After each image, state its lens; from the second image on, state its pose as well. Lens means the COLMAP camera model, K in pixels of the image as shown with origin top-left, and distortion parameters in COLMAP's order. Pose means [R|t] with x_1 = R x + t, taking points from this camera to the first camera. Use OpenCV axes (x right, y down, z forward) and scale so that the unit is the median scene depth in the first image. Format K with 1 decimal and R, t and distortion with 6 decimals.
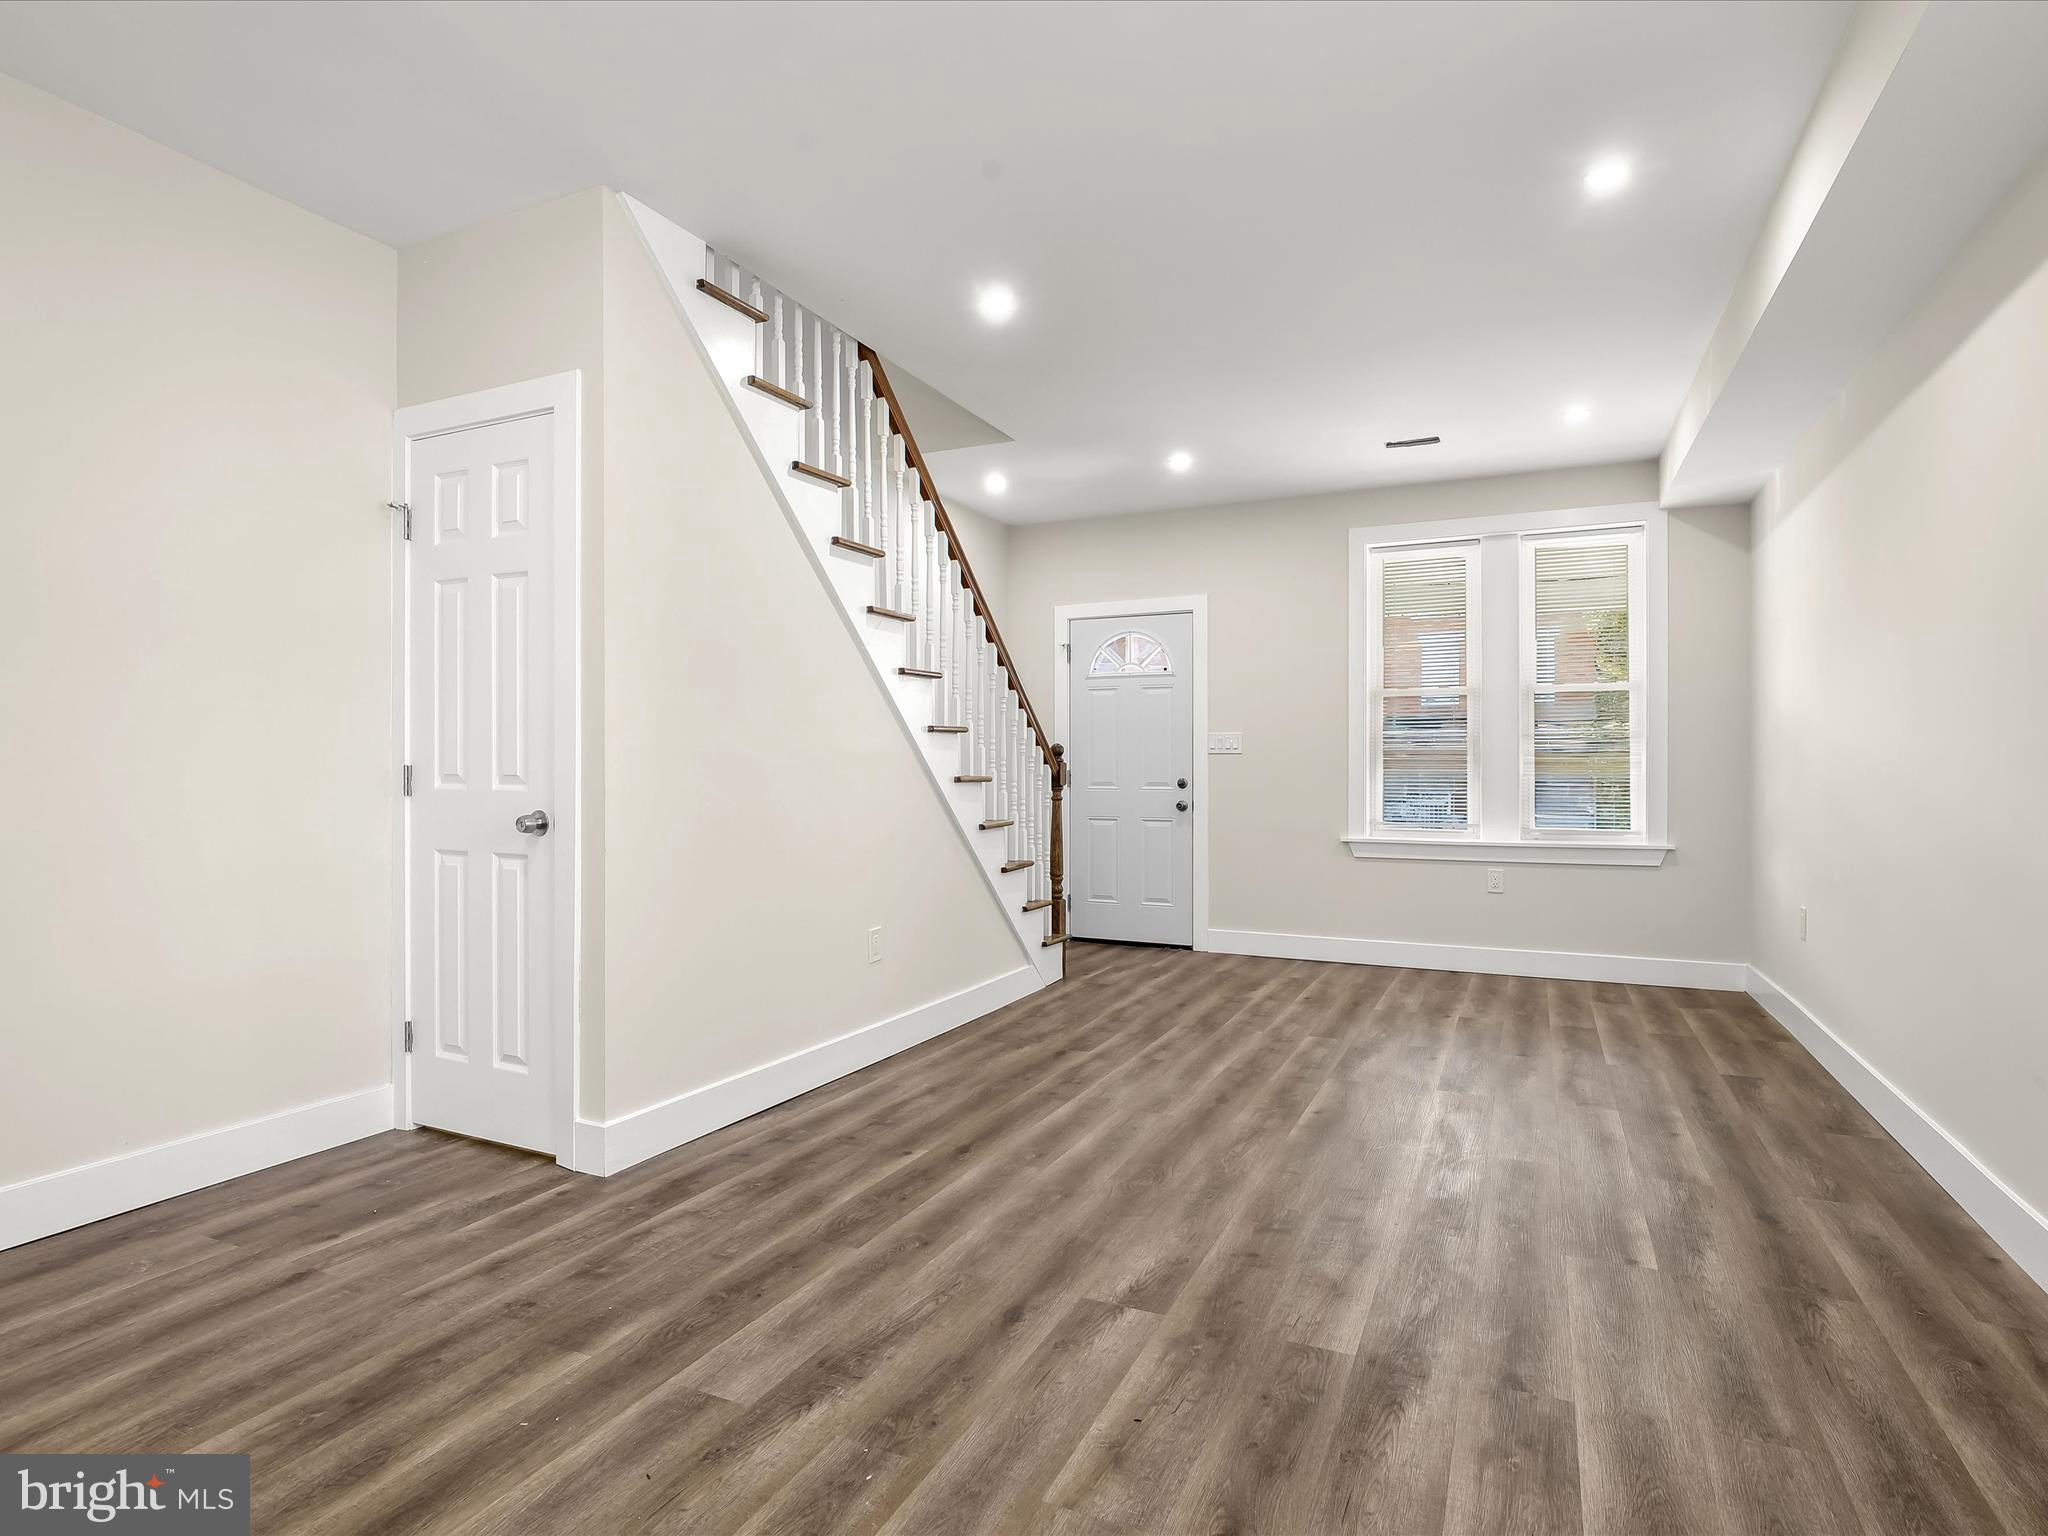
lens RADIAL K [[1073.2, 0, 1023.9], [0, 1073.2, 743.6], [0, 0, 1]] dist [-0.014854, 0.000173]
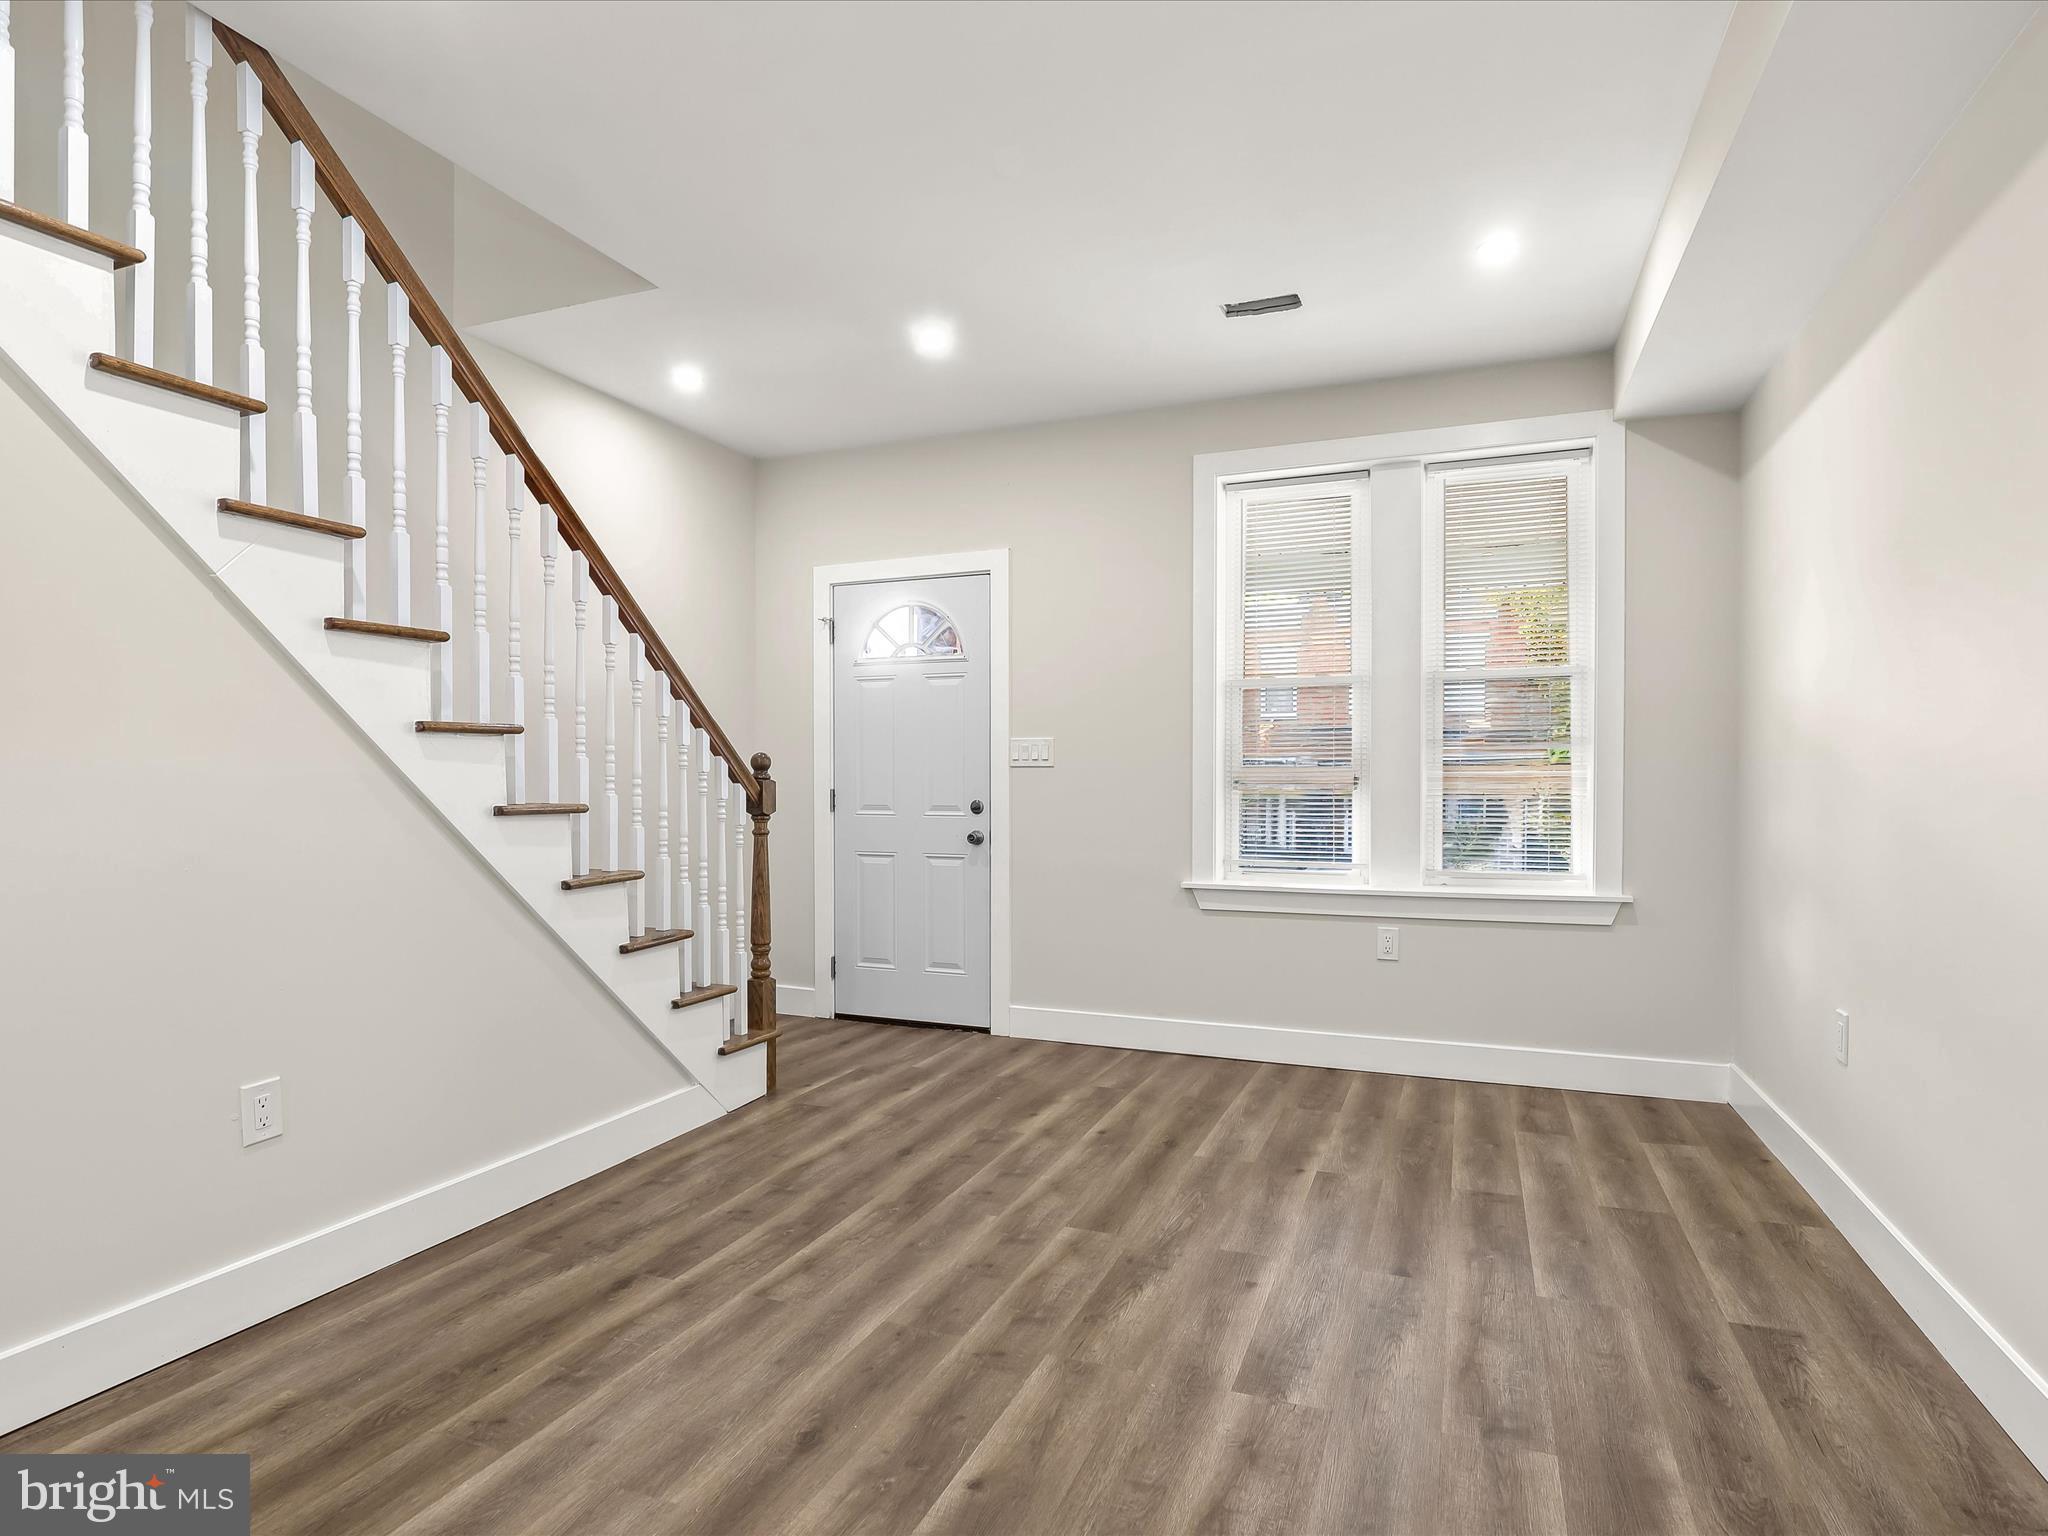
lens RADIAL K [[1084.1, 0, 1028.5], [0, 1084.1, 768.6], [0, 0, 1]] dist [-0.015922, 0.002635]
pose [[0.998275, -0.000627, 0.058703, 0.170673], [-0.000145, 0.999914, 0.013149, 0.001039], [-0.058706, -0.013135, 0.998189, 0.315232]]
